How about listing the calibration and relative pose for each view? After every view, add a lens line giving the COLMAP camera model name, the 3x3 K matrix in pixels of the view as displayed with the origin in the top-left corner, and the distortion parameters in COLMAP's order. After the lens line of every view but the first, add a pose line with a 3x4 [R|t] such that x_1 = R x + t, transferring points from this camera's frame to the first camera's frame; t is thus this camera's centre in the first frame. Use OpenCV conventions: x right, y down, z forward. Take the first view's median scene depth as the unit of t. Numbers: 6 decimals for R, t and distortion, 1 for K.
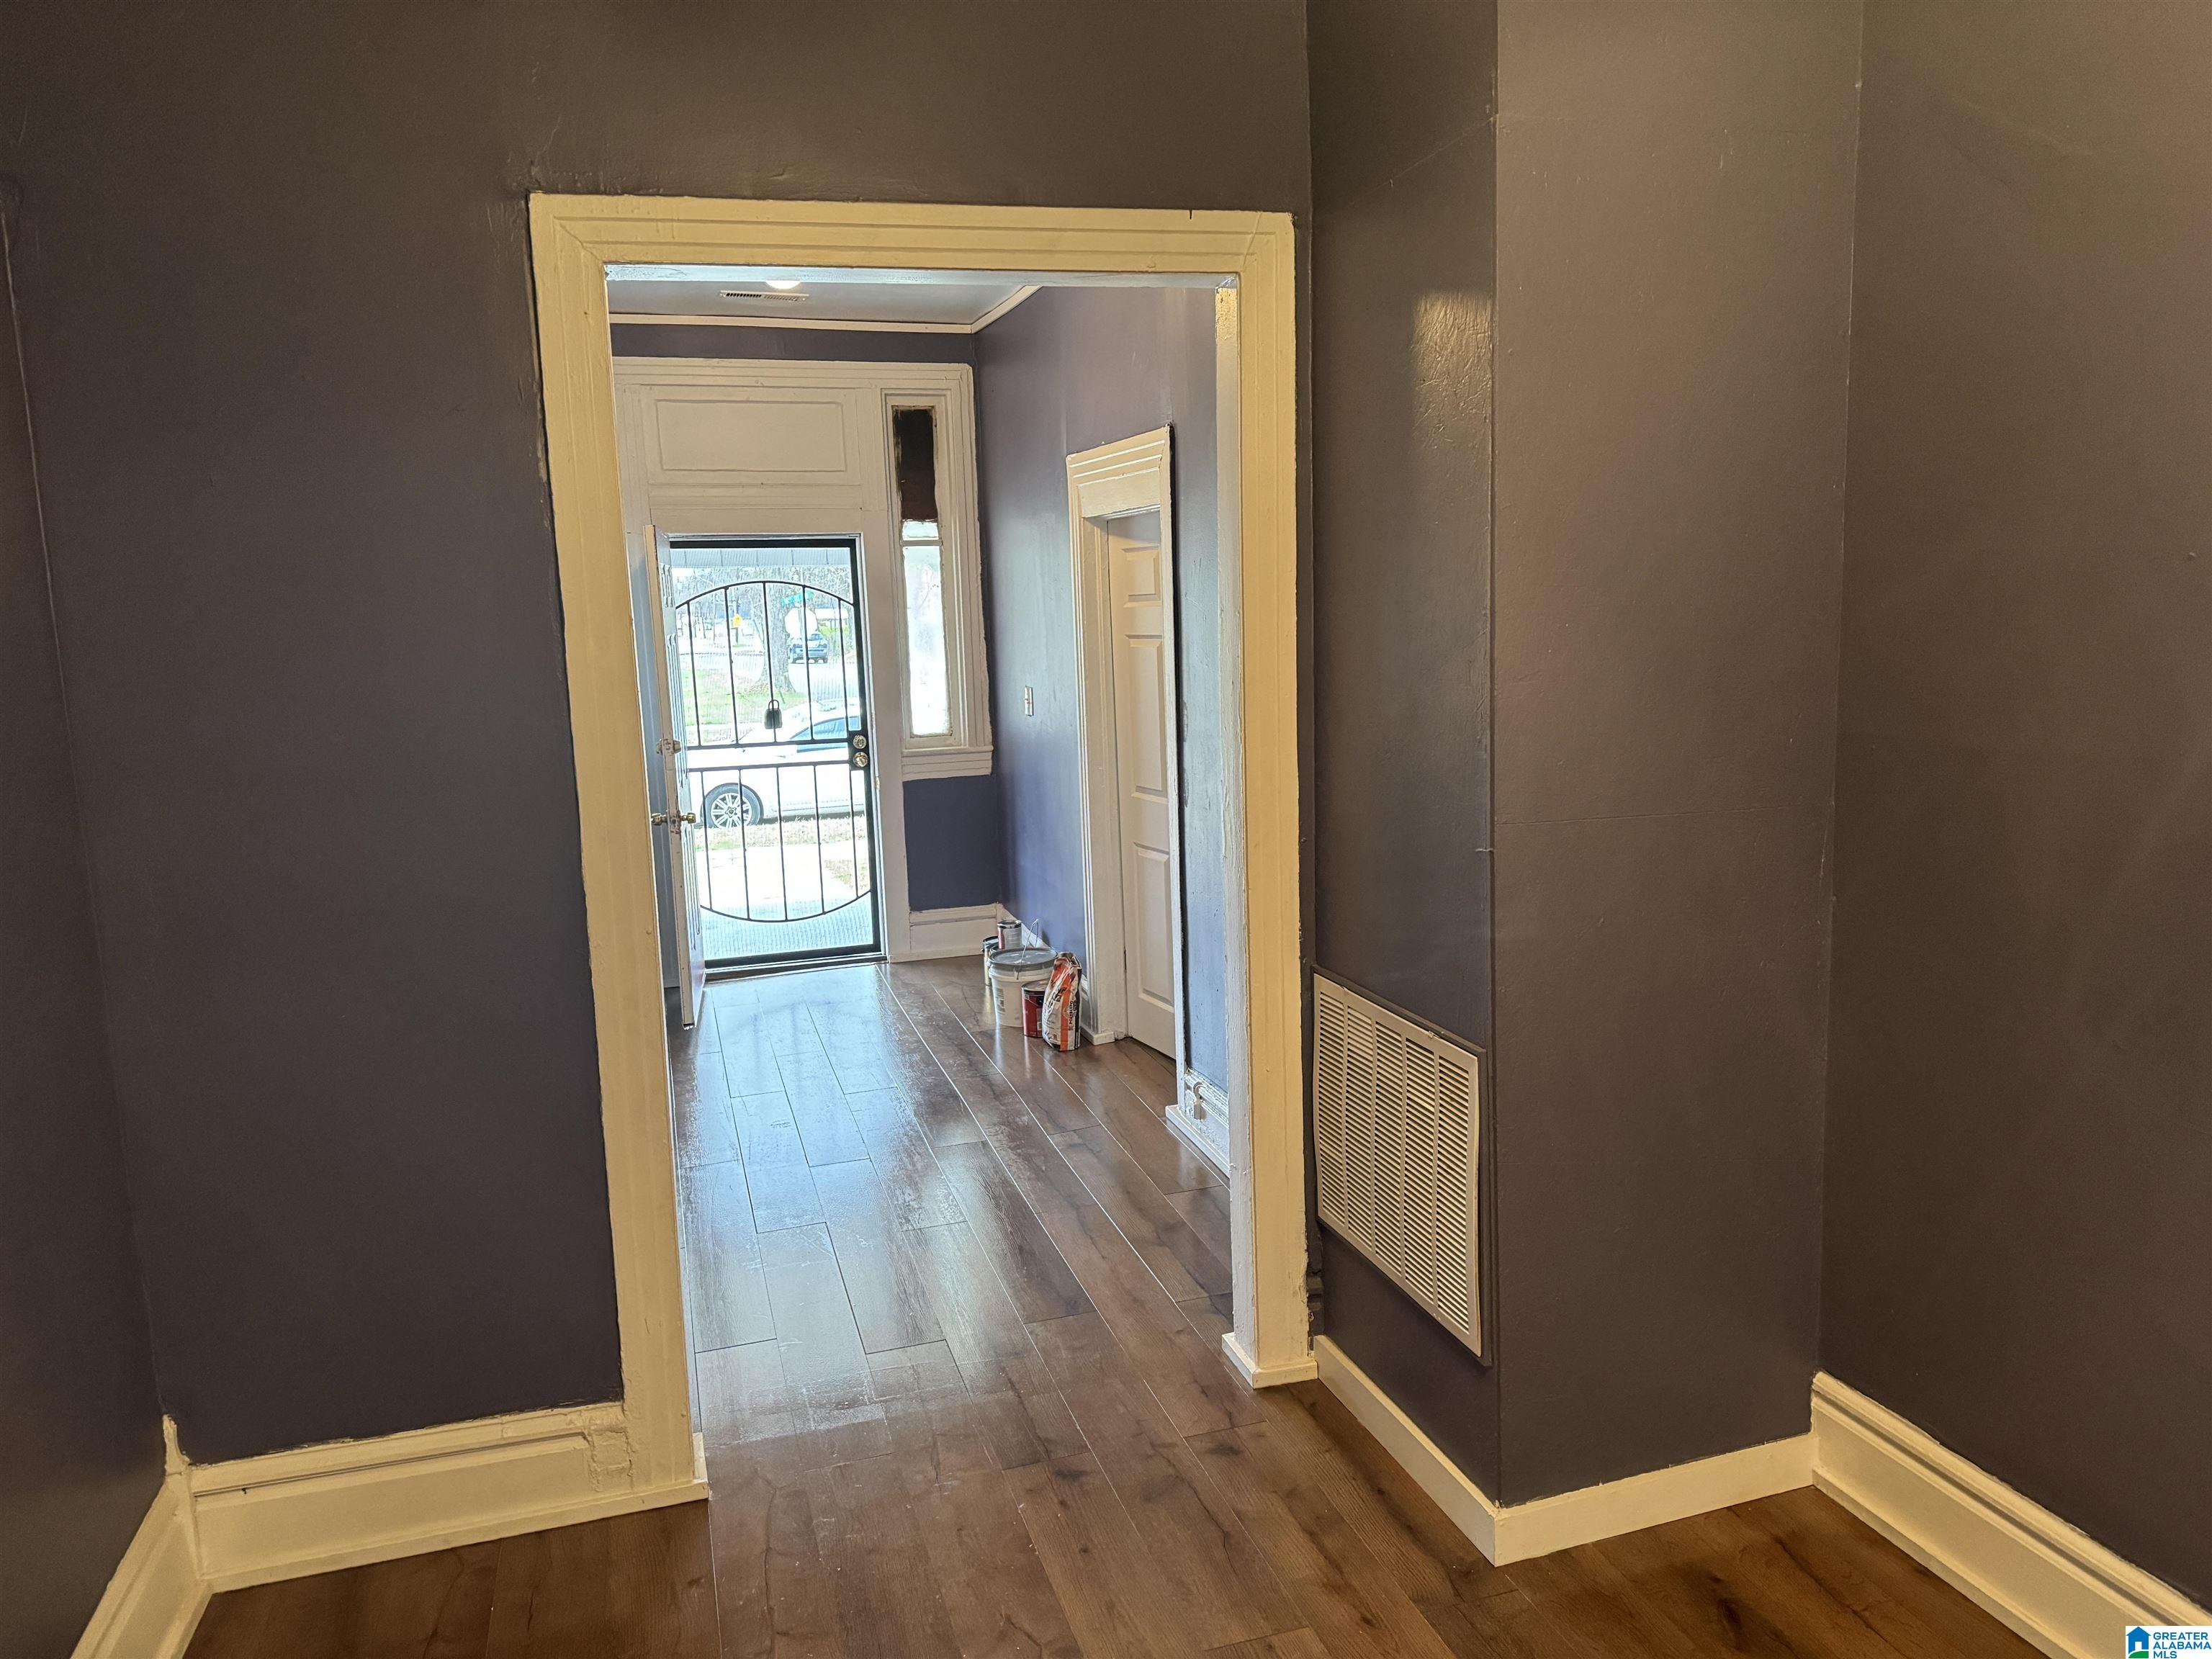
lens RADIAL K [[1633.5, 0, 1111.6], [0, 1633.5, 830.4], [0, 0, 1]] dist [0.097750, -0.116401]
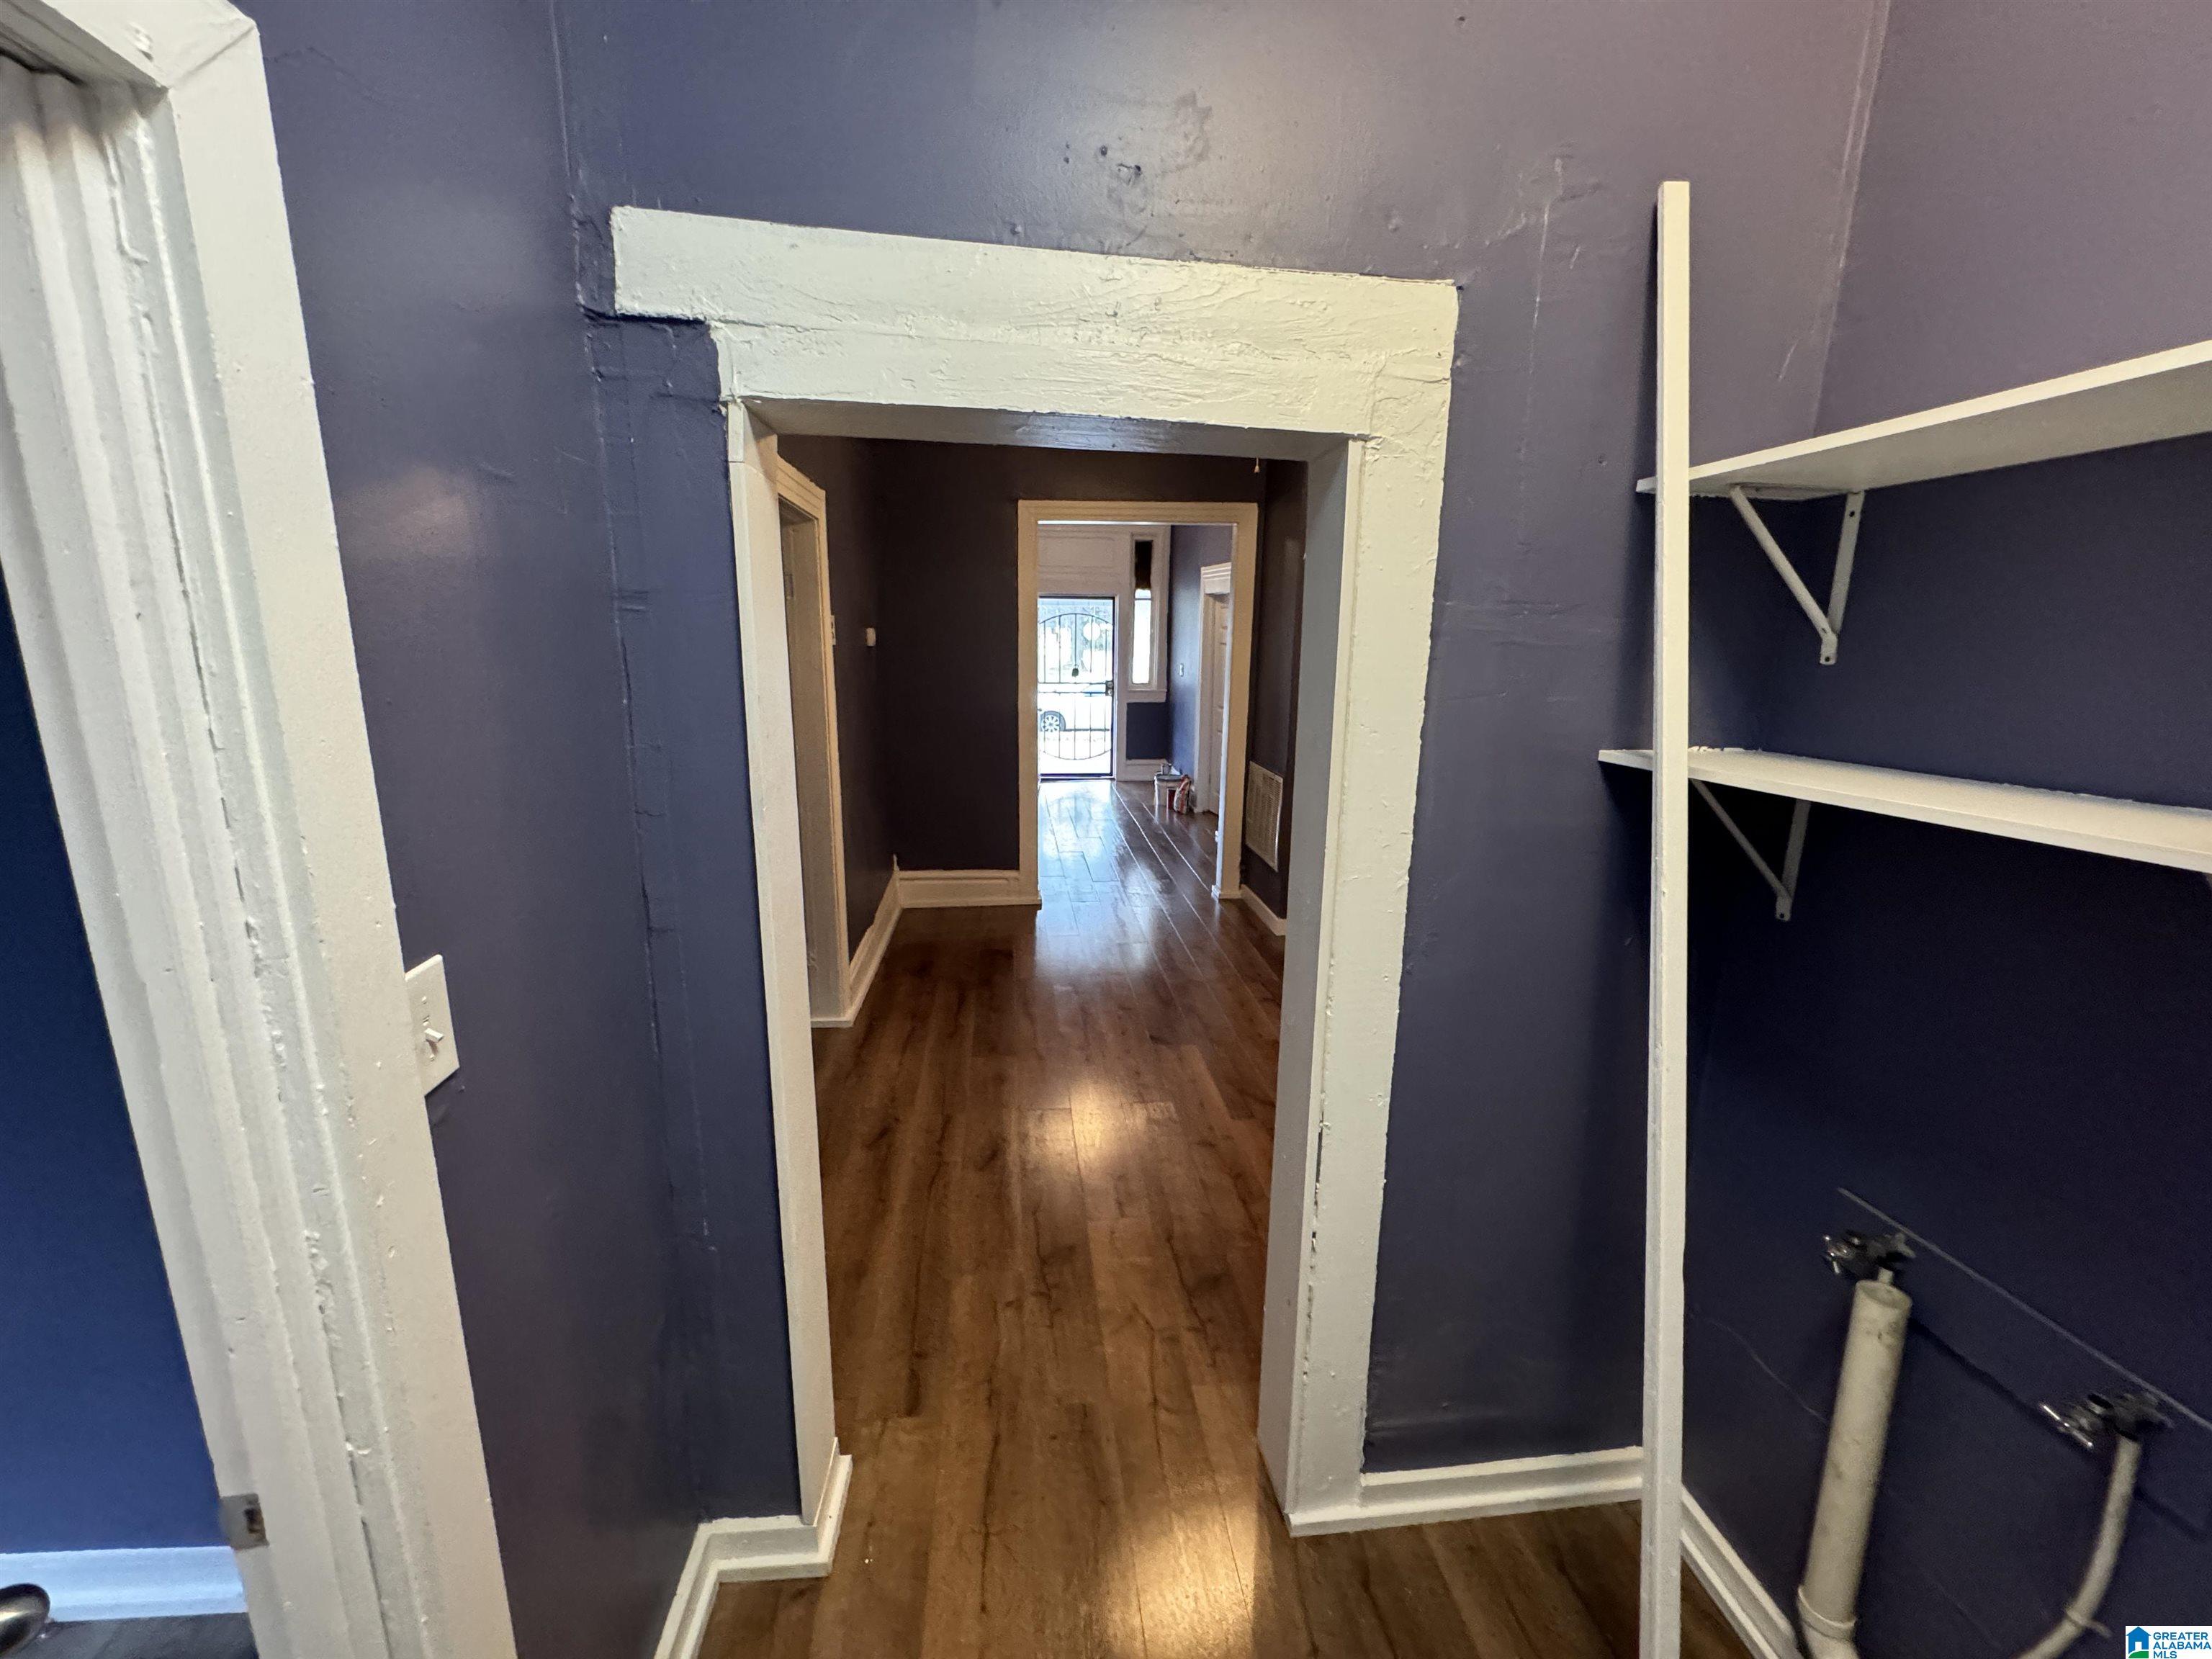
lens RADIAL K [[887.6, 0, 1100.8], [0, 887.6, 833.2], [0, 0, 1]] dist [-0.001082, 0.000145]
pose [[0.983477, 0.084369, -0.160172, 0.056824], [-0.069251, 0.992800, 0.097738, 0.035397], [0.167265, -0.085031, 0.982238, -0.279303]]
